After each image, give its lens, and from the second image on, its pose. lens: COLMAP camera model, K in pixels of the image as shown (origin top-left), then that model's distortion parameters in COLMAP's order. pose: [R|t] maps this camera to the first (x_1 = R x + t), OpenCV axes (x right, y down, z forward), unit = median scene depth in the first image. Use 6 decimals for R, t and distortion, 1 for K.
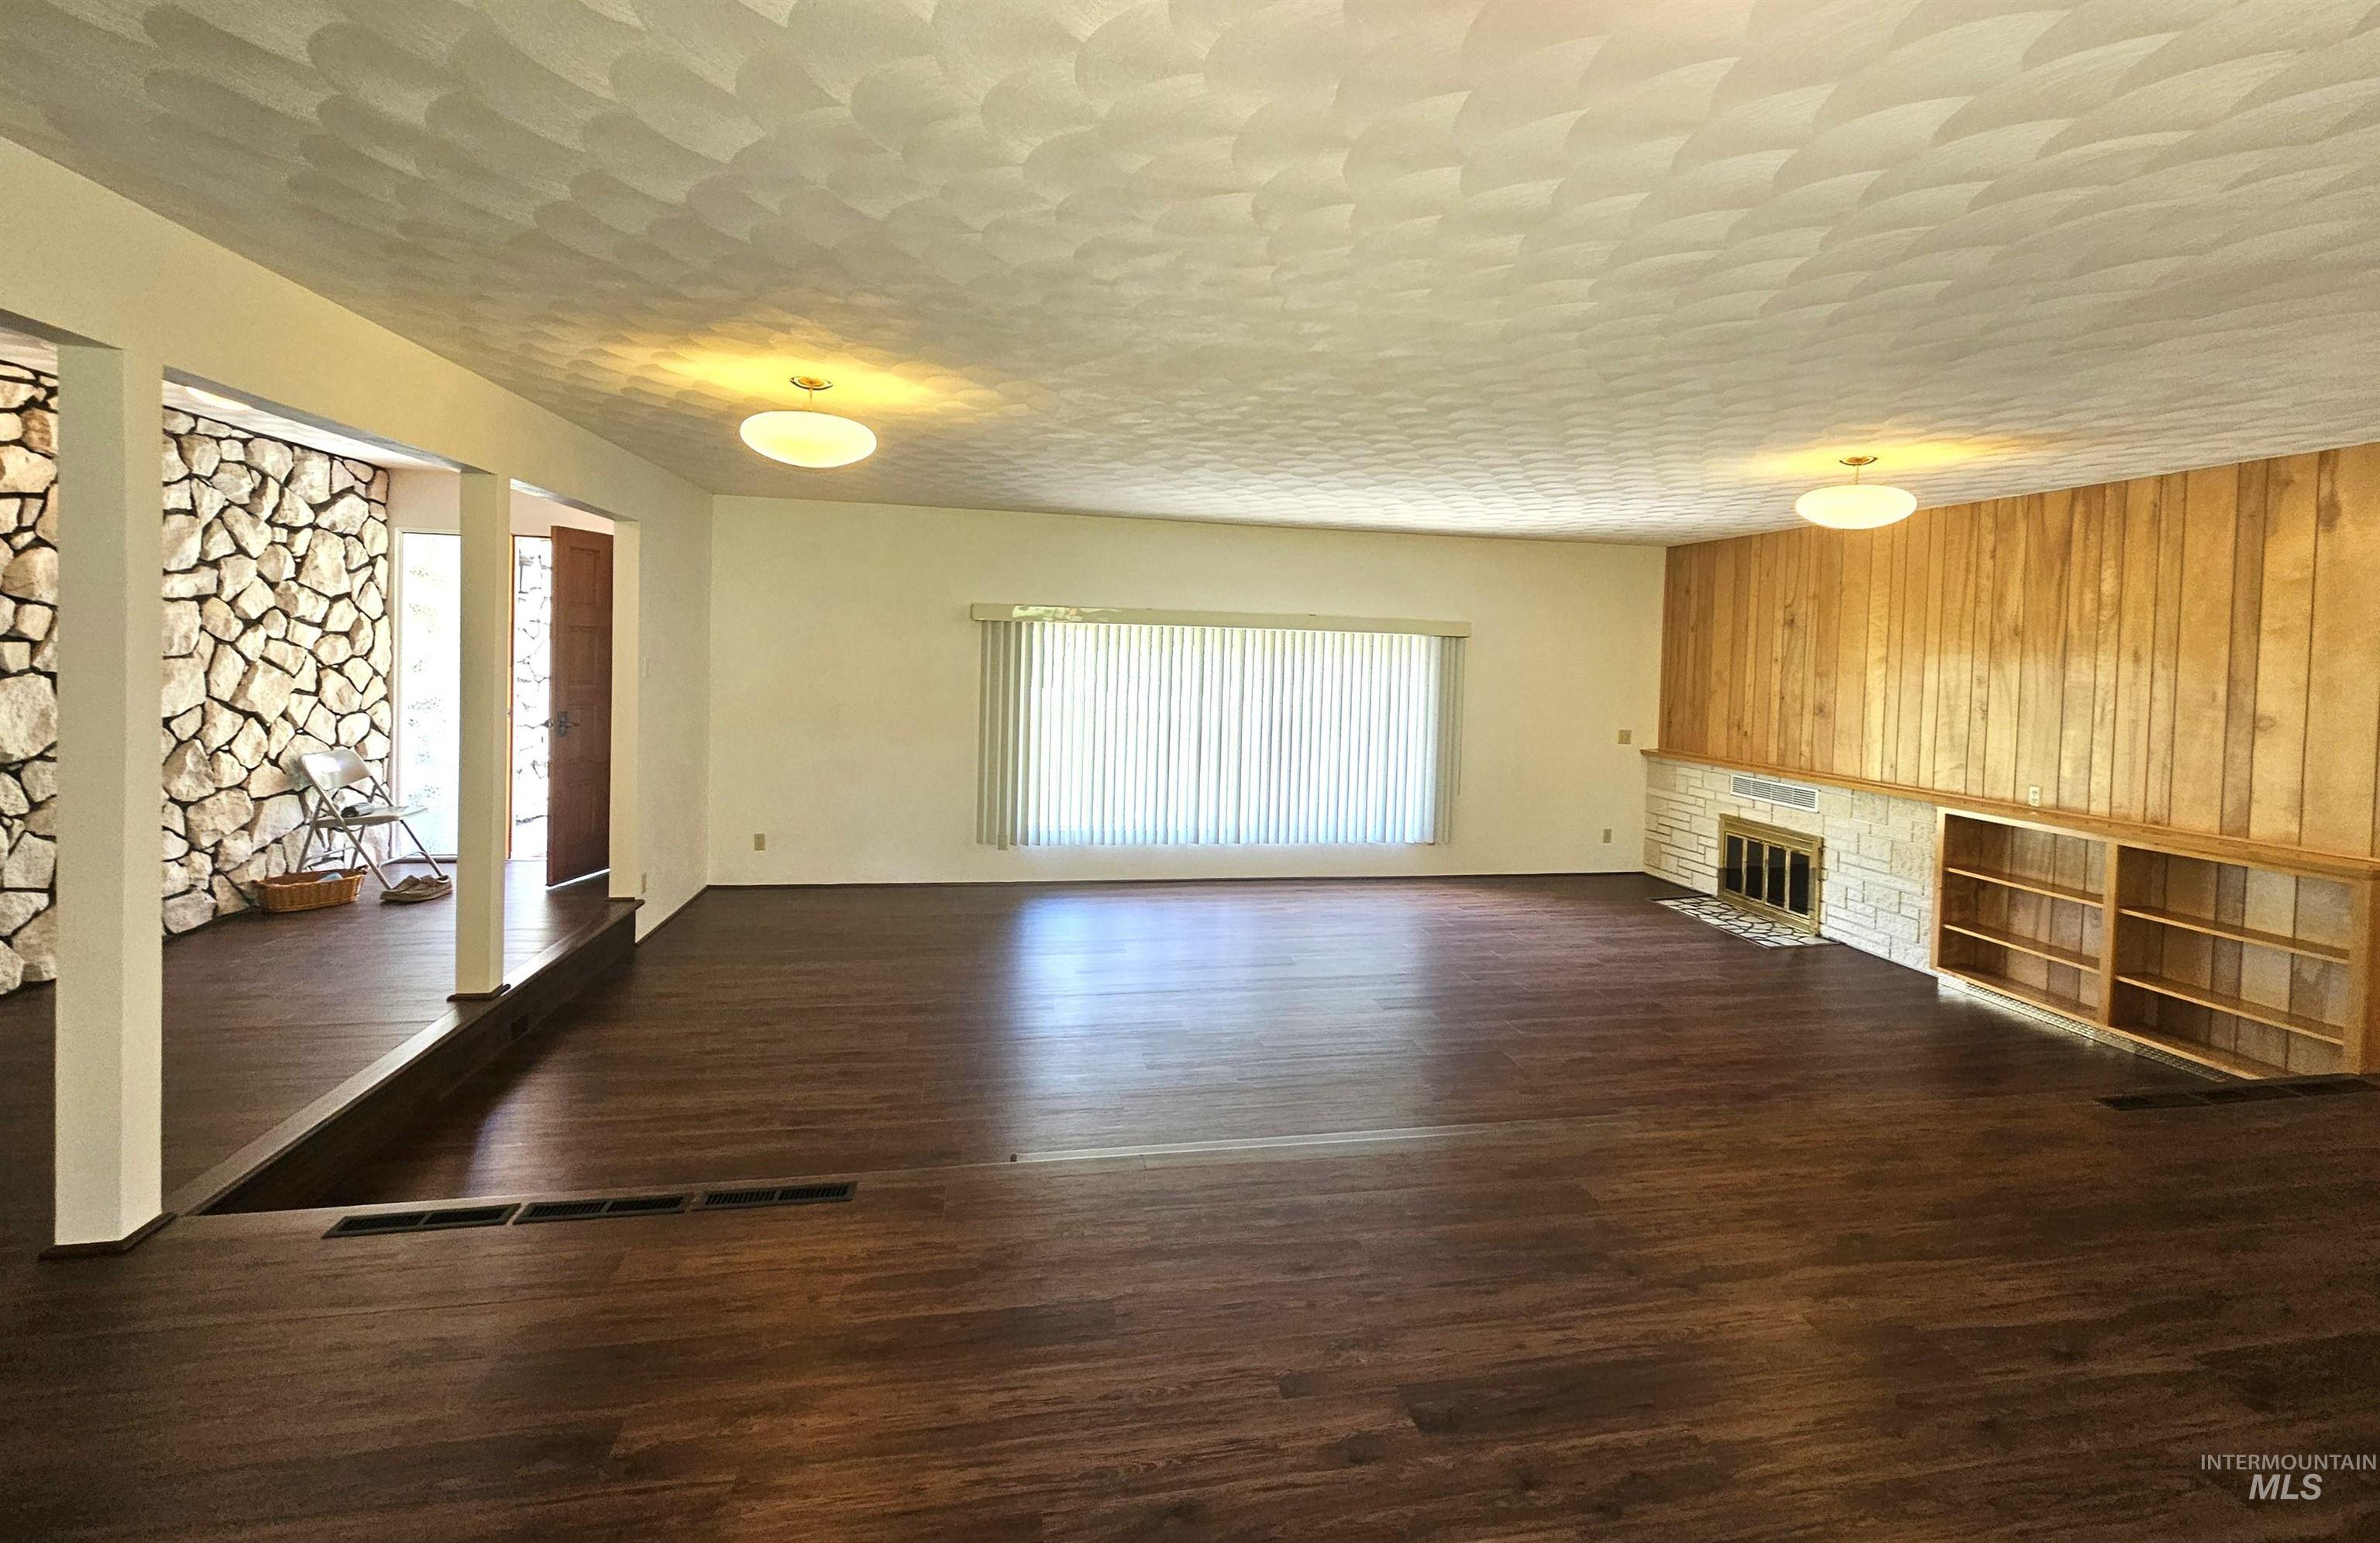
lens RADIAL K [[1028.1, 0, 1210.1], [0, 1028.1, 675.0], [0, 0, 1]] dist [-0.004936, 0.002737]
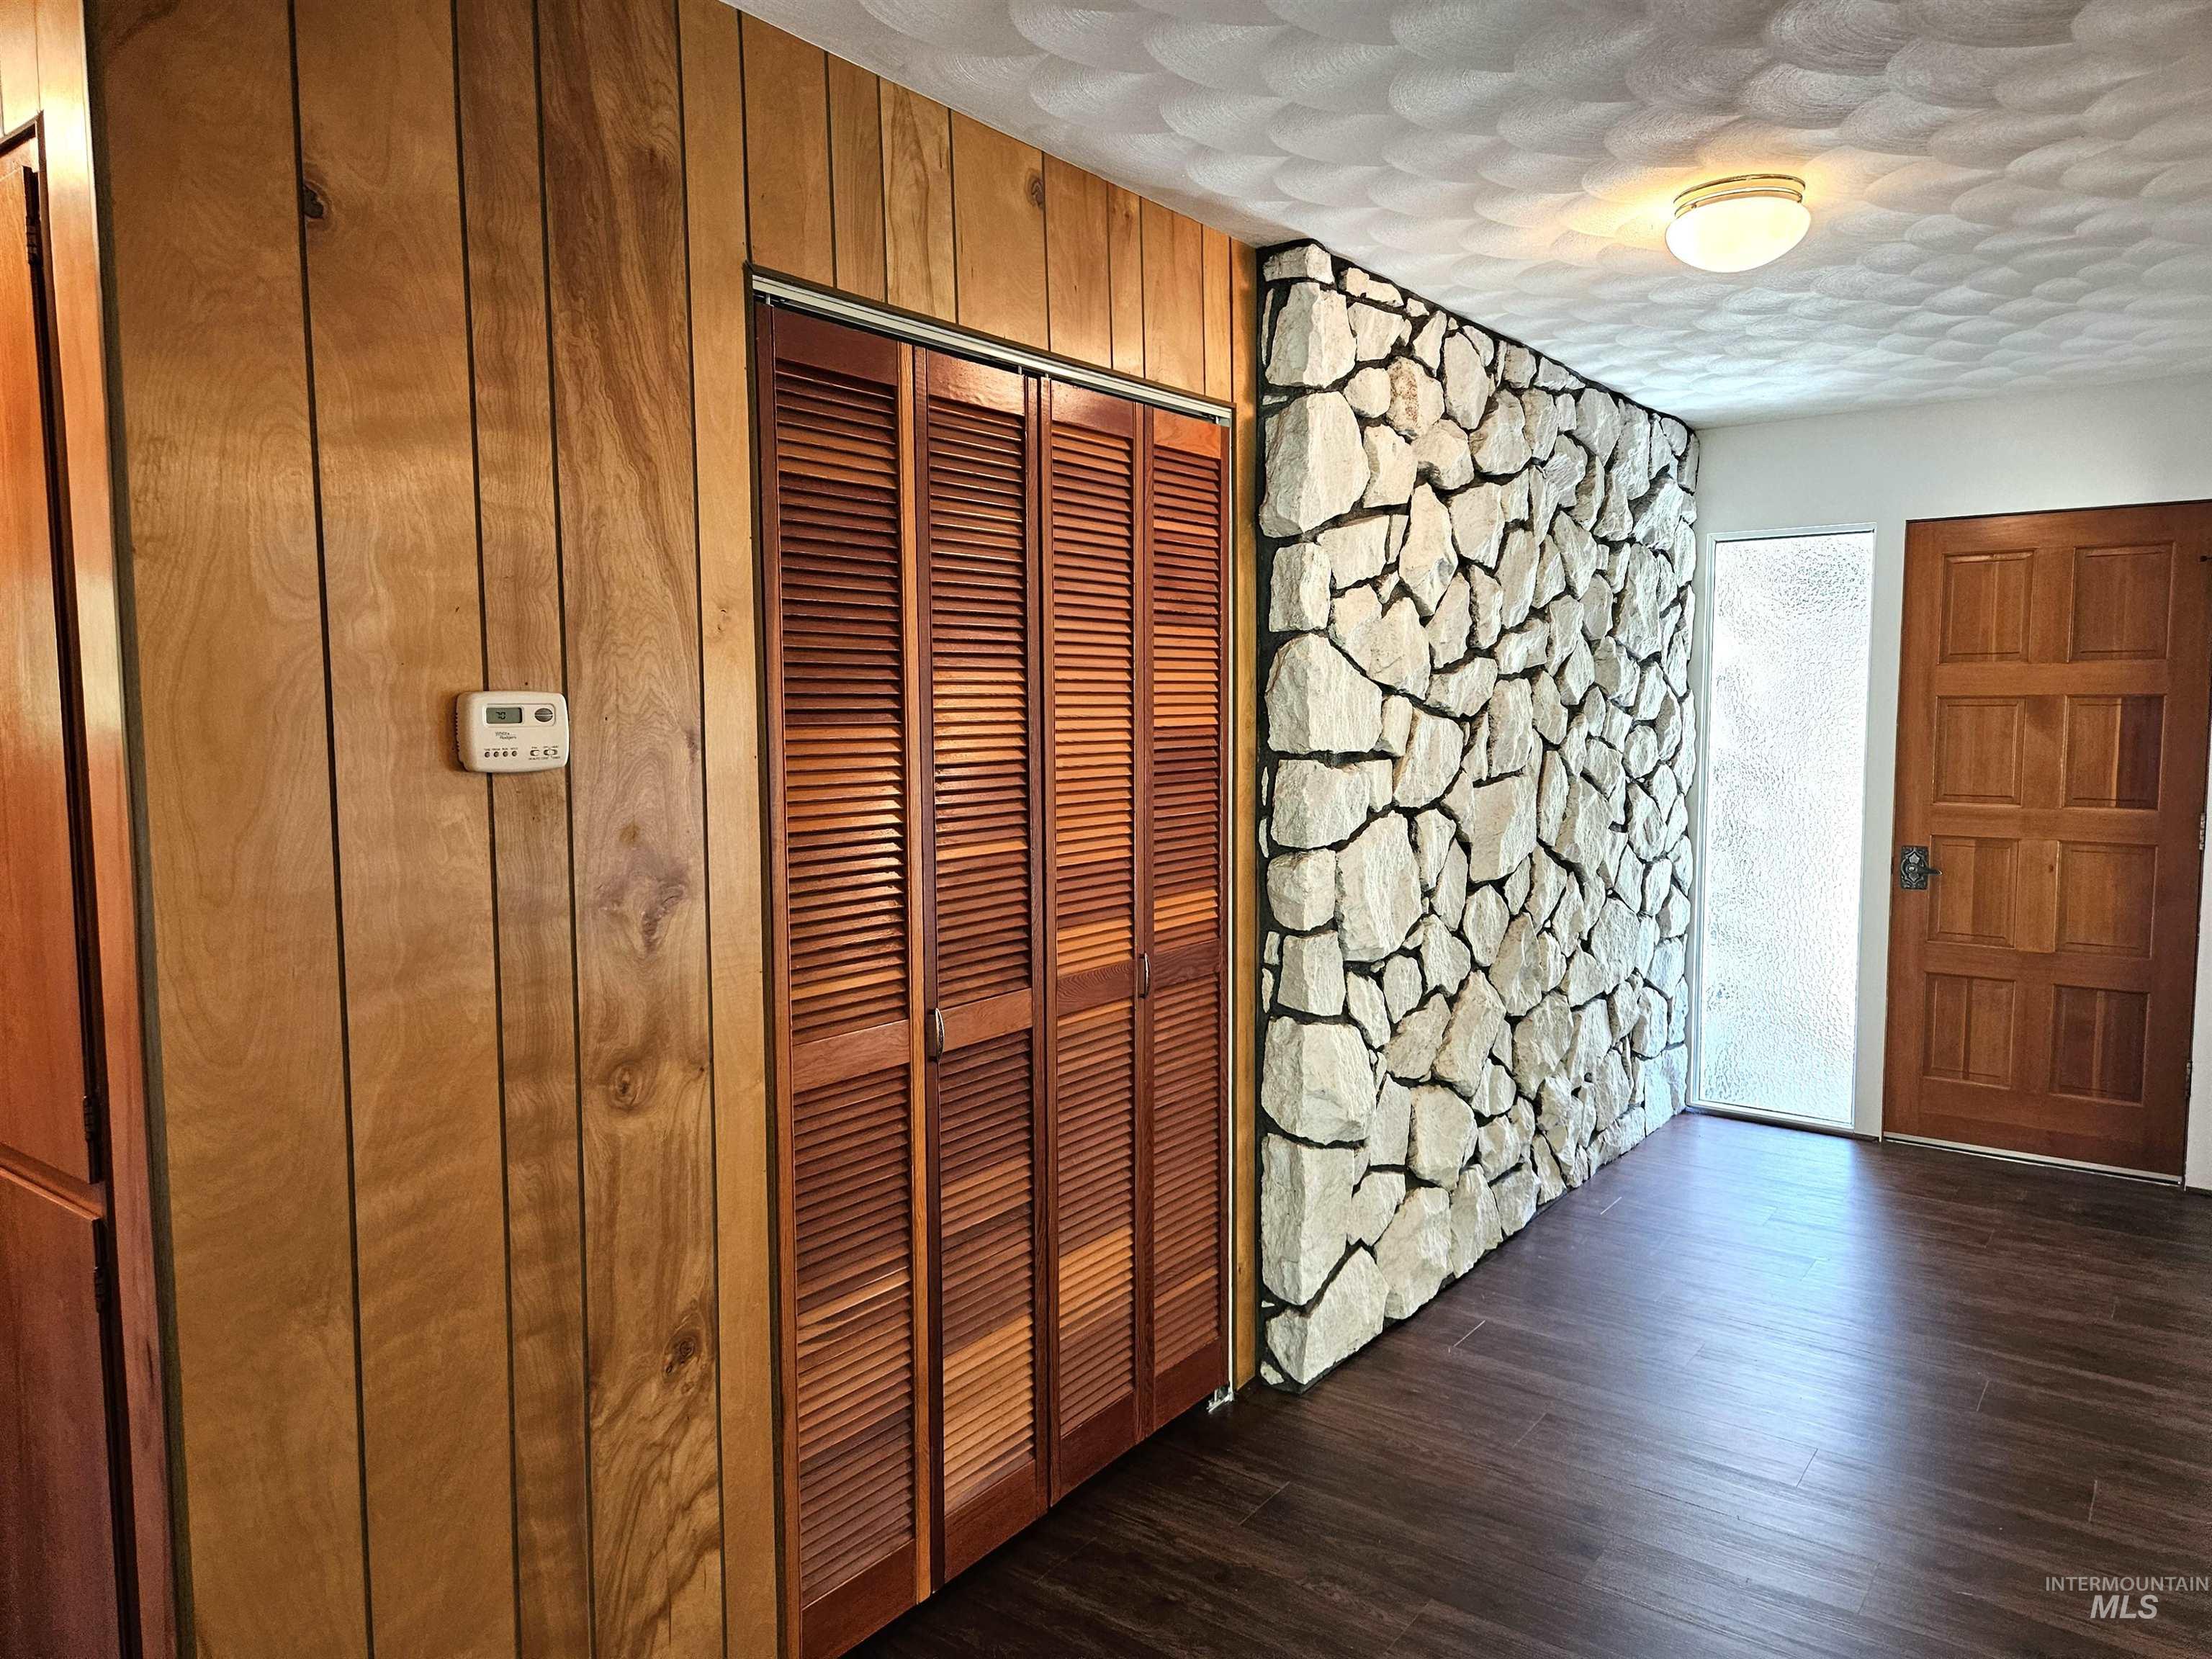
lens RADIAL K [[1475.4, 0, 1112.2], [0, 1475.4, 832.5], [0, 0, 1]] dist [0.053352, -0.013500]
pose [[0.670204, 0.030841, -0.741536, -0.472094], [0.007981, 0.998779, 0.048752, -0.024625], [0.742134, -0.038592, 0.669139, 0.229964]]
